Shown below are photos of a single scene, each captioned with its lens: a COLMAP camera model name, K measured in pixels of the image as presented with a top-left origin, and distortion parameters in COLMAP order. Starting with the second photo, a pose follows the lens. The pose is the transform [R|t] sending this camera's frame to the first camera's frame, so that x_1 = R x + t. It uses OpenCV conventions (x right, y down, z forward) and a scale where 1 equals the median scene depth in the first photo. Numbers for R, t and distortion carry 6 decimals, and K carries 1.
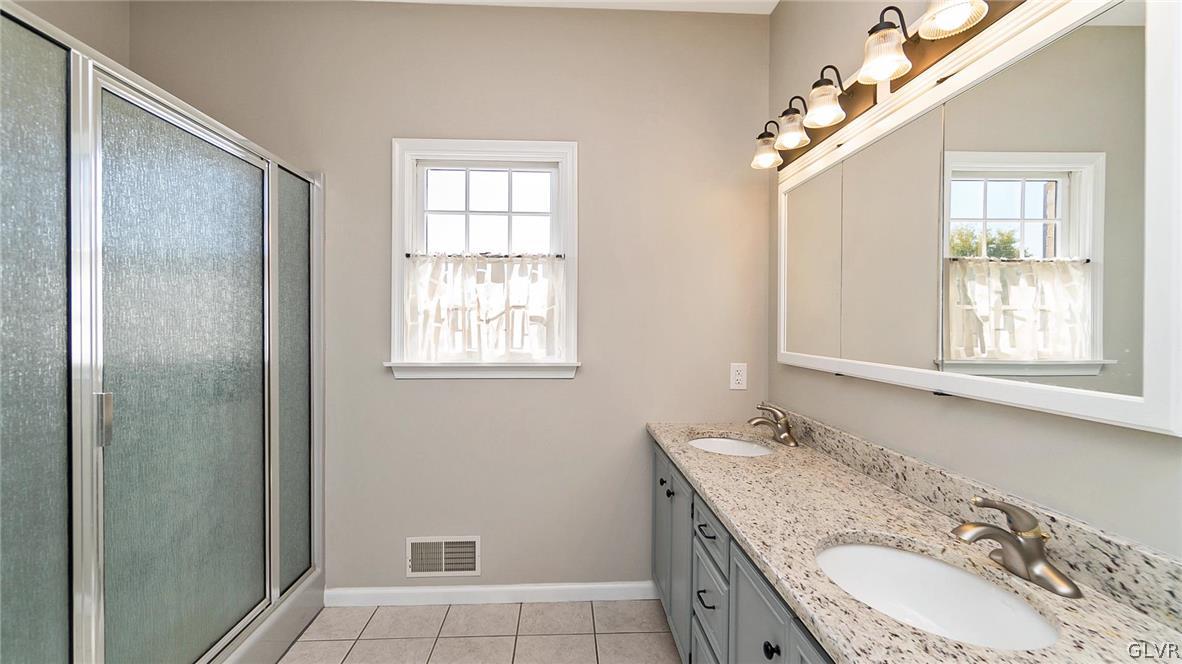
lens RADIAL K [[520.7, 0, 587.2], [0, 520.7, 330.5], [0, 0, 1]] dist [0.002568, 0.001267]
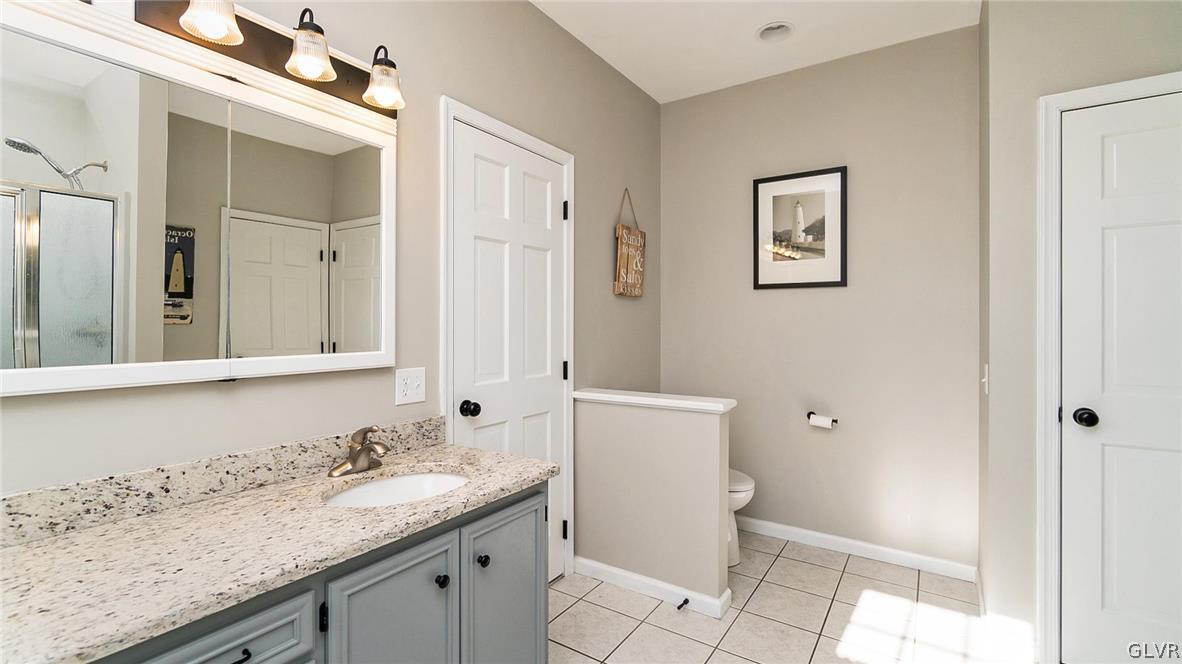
lens RADIAL K [[520.7, 0, 587.4], [0, 520.7, 324.0], [0, 0, 1]] dist [0.002568, 0.001267]
pose [[-0.807029, -0.002832, 0.590505, -0.472004], [0.004506, 0.999930, 0.010954, 0.002880], [-0.590495, 0.011501, -0.806960, 1.326451]]
